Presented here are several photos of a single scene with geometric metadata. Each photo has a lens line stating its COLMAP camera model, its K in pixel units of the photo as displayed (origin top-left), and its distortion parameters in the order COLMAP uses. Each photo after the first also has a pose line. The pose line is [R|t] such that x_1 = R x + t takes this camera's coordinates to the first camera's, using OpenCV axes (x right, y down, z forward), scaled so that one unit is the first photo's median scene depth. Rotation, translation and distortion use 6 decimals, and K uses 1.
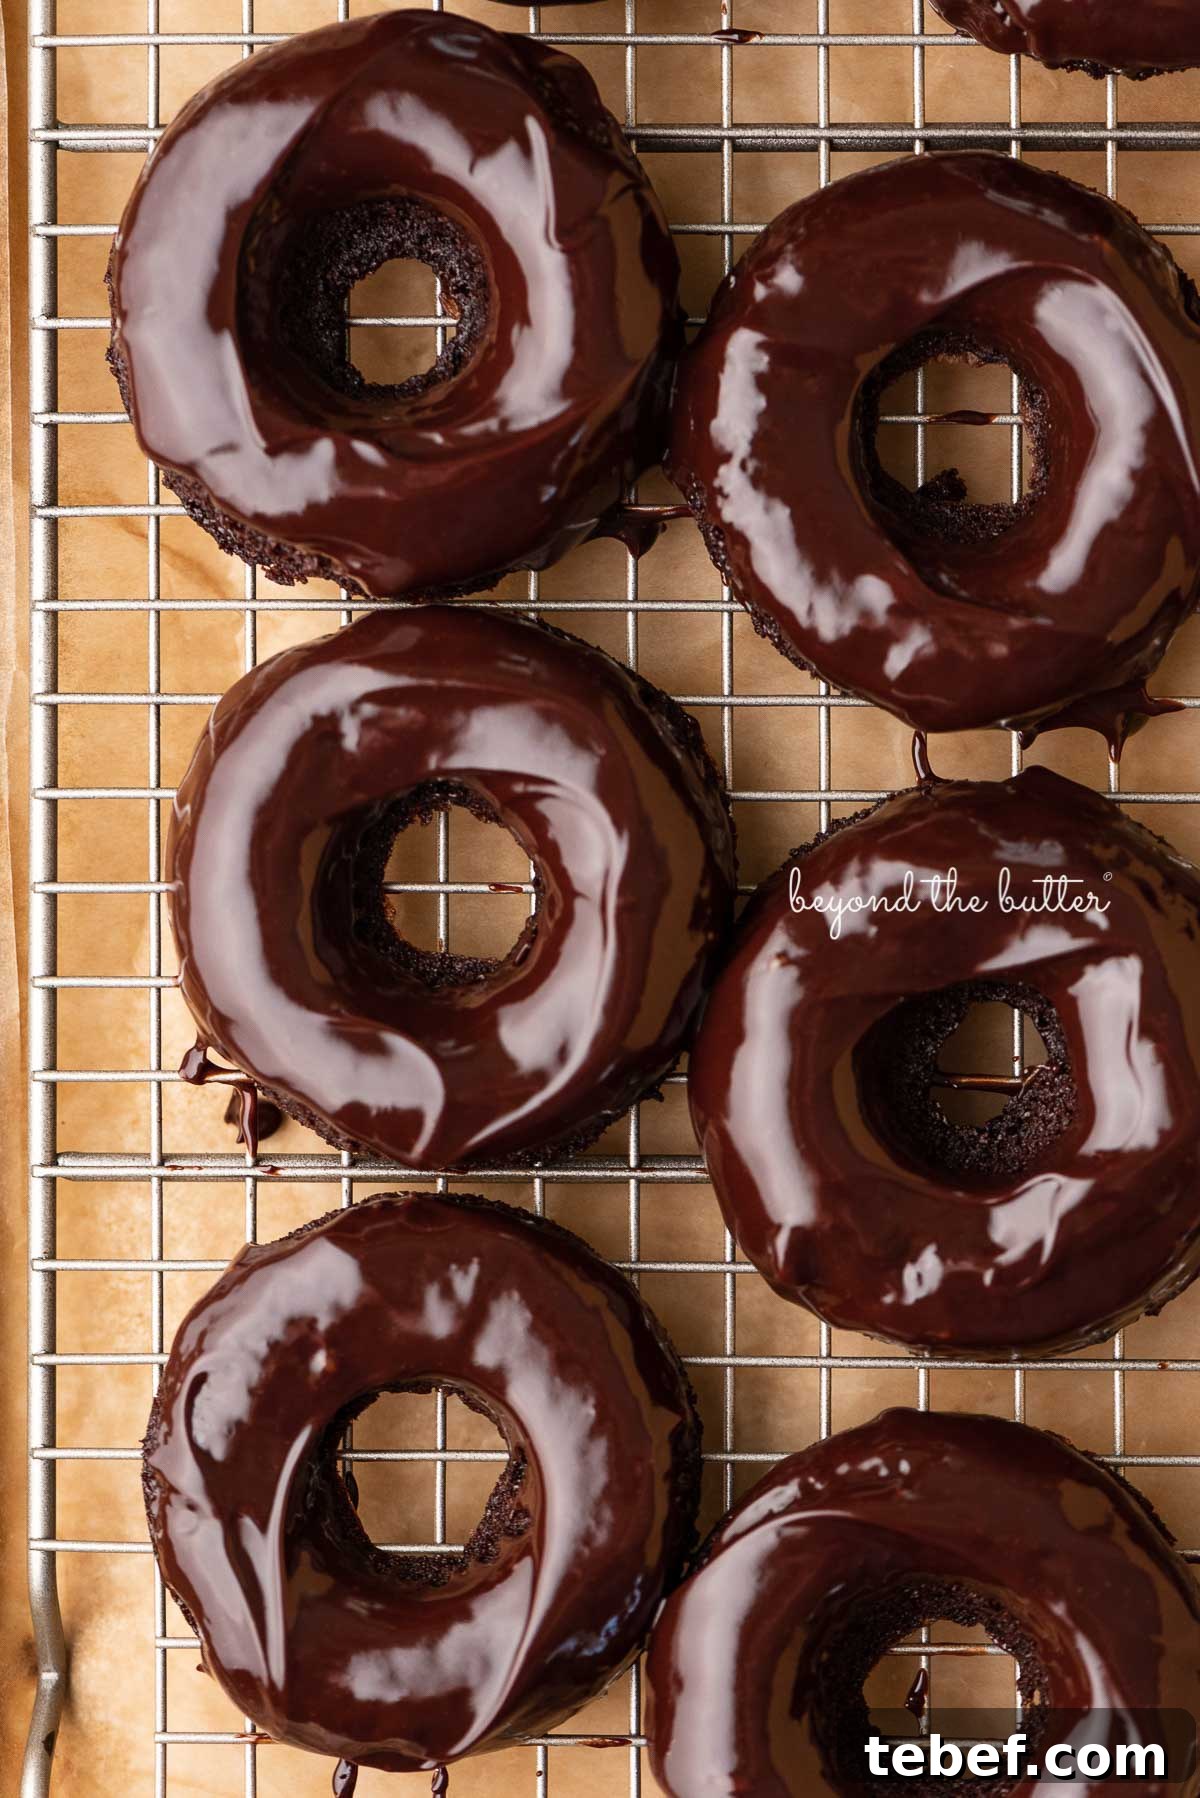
lens RADIAL K [[7182.1, 0, 597.8], [0, 7182.1, 903.0], [0, 0, 1]] dist [-0.331392, 0.000000]
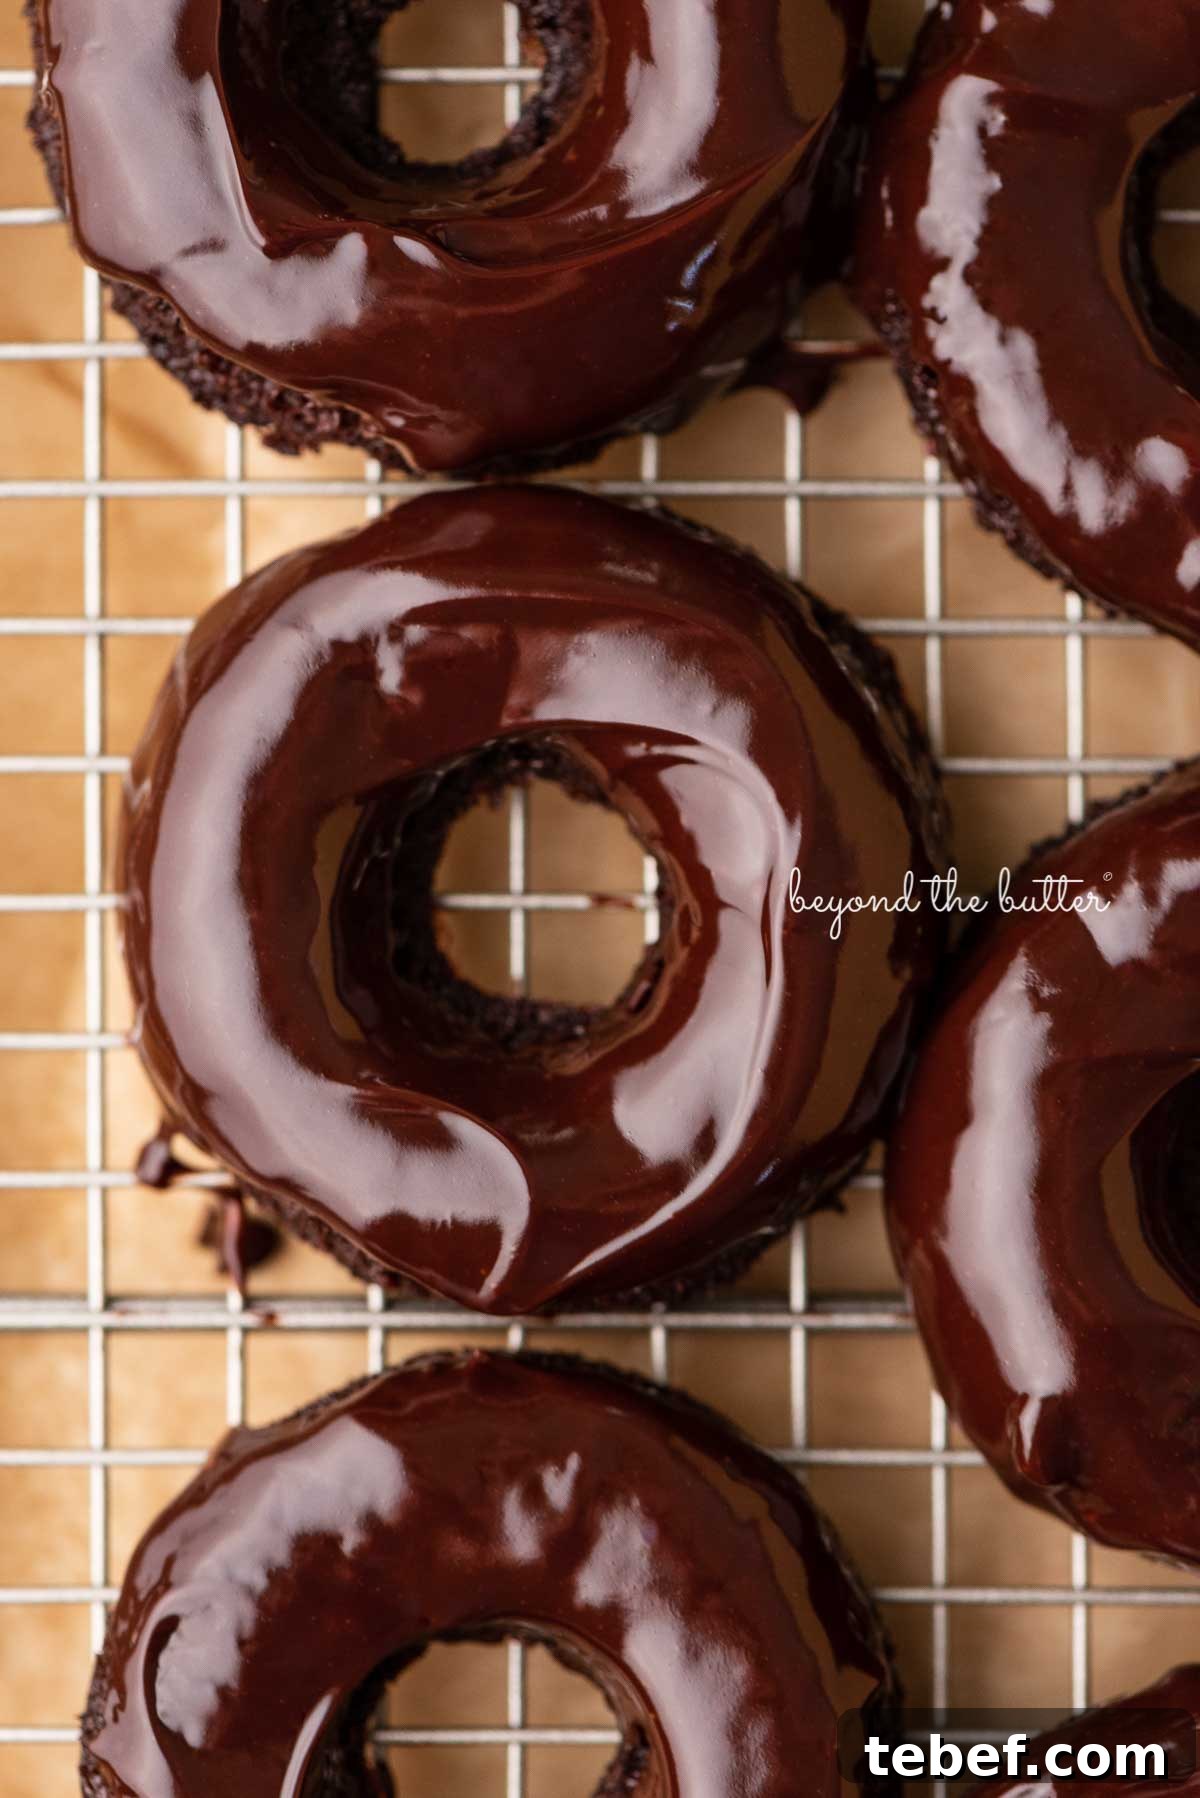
lens RADIAL K [[7182.1, 0, 603.5], [0, 7182.1, 892.2], [0, 0, 1]] dist [-0.331392, 0.000000]
pose [[0.999999, -0.000563, 0.000969, -0.014769], [0.000565, 0.999999, -0.001517, -0.001668], [-0.000969, 0.001518, 0.999998, 0.323236]]
